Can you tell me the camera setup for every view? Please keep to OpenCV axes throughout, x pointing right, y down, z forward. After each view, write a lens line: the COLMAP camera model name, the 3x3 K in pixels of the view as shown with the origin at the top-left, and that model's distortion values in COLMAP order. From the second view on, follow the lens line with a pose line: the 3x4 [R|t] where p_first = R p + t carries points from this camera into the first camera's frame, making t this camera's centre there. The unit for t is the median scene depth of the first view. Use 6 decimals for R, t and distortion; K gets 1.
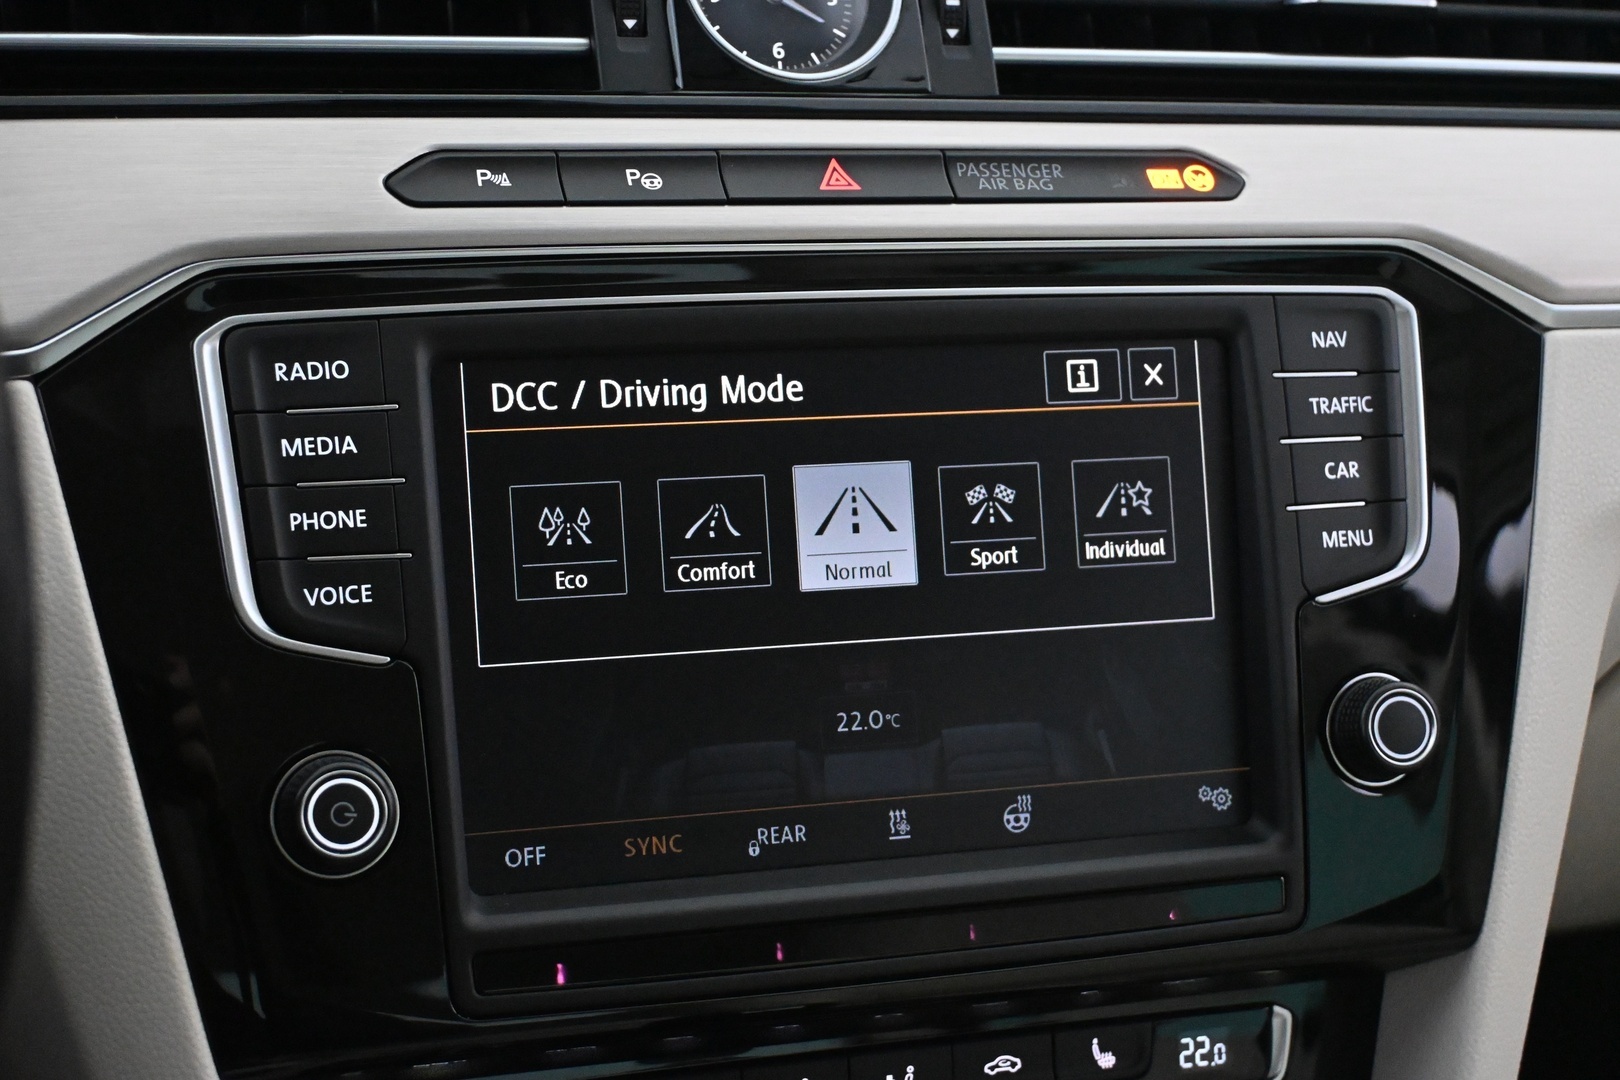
lens RADIAL K [[2805.6, 0, 808.5], [0, 2805.6, 530.9], [0, 0, 1]] dist [0.013514, 0.000000]
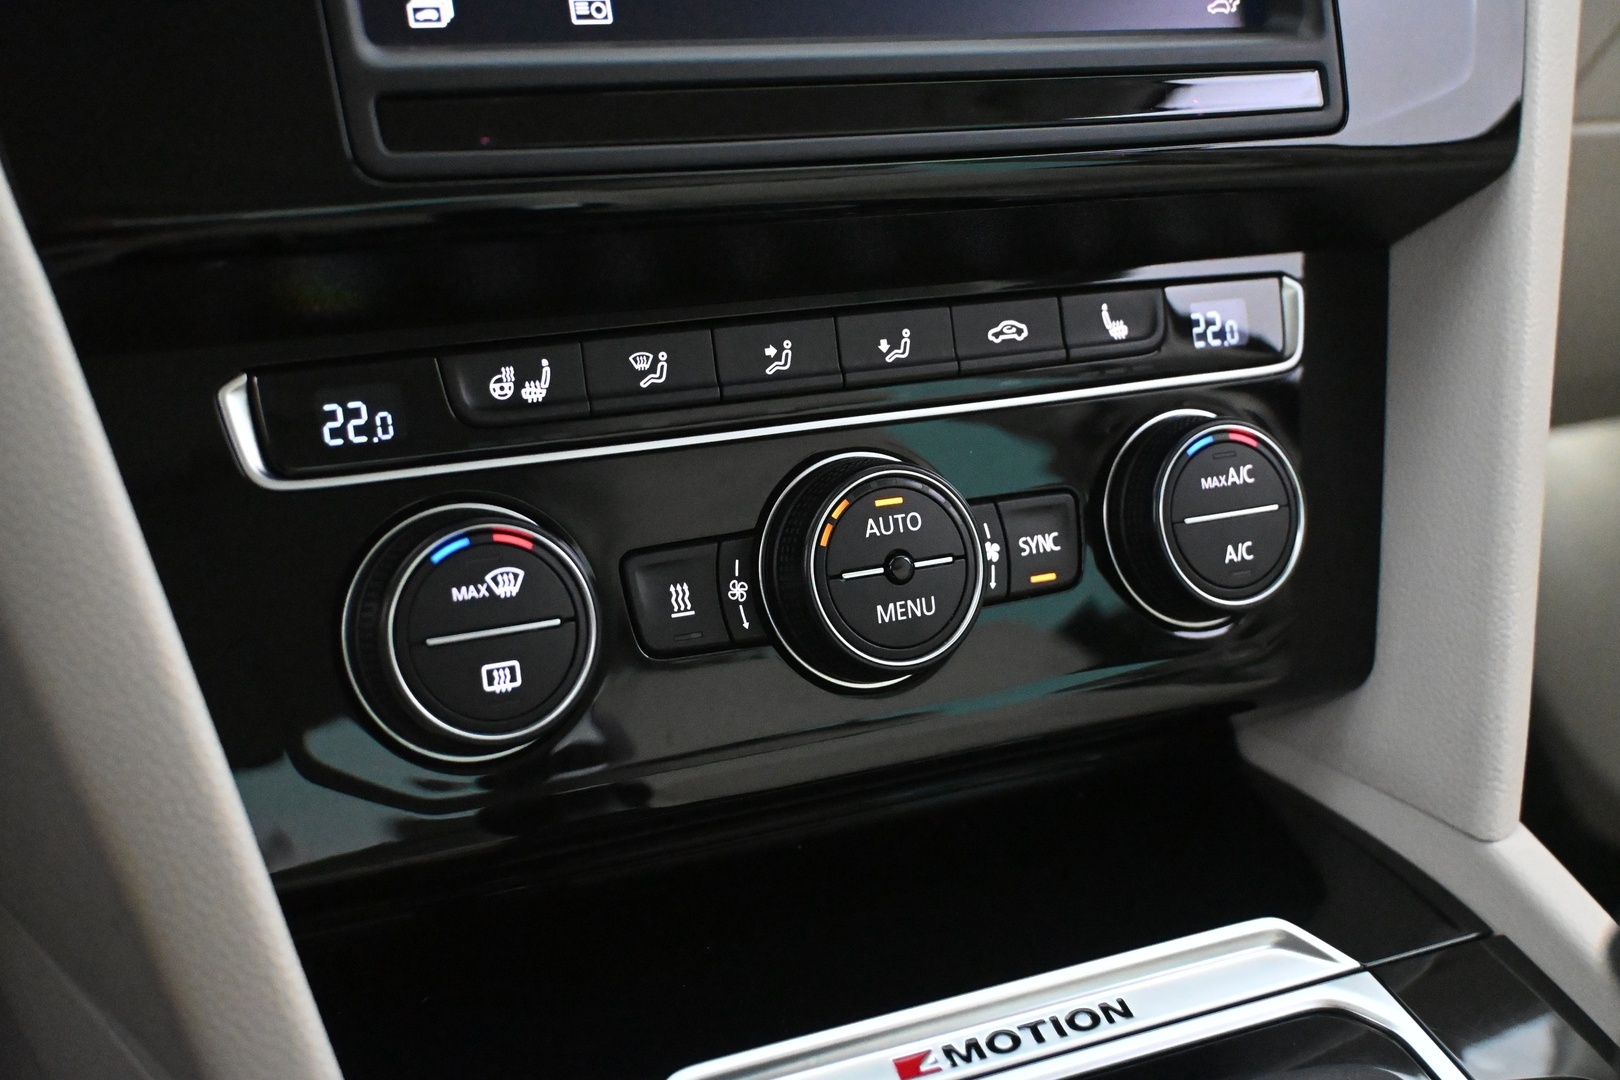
lens RADIAL K [[2041.7, 0, 815.7], [0, 2041.7, 540.9], [0, 0, 1]] dist [0.025201, 0.000000]
pose [[0.986372, -0.083991, 0.141476, -0.082339], [0.086910, 0.996110, -0.014567, 0.262147], [-0.139702, 0.026664, 0.989835, 0.405939]]
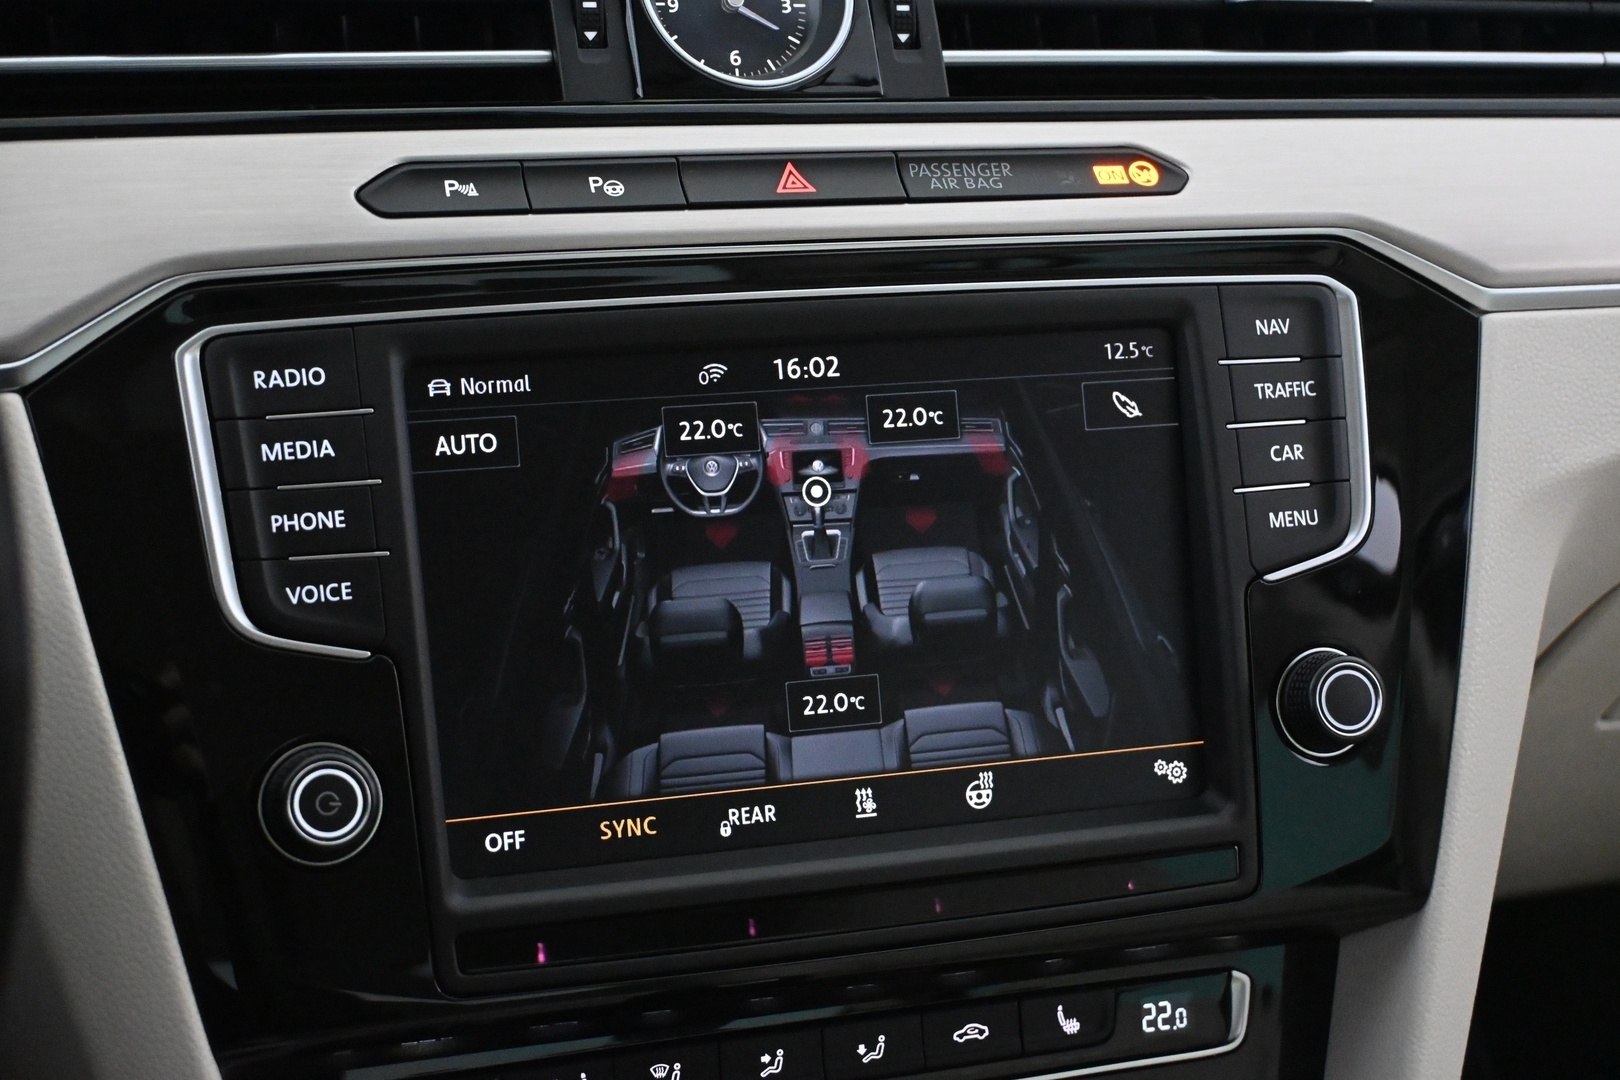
lens RADIAL K [[2805.6, 0, 810.0], [0, 2805.6, 529.3], [0, 0, 1]] dist [0.013514, 0.000000]
pose [[0.999802, -0.019787, 0.002306, 0.011192], [0.019773, 0.999788, 0.005674, -0.002818], [-0.002418, -0.005627, 0.999981, -0.036623]]
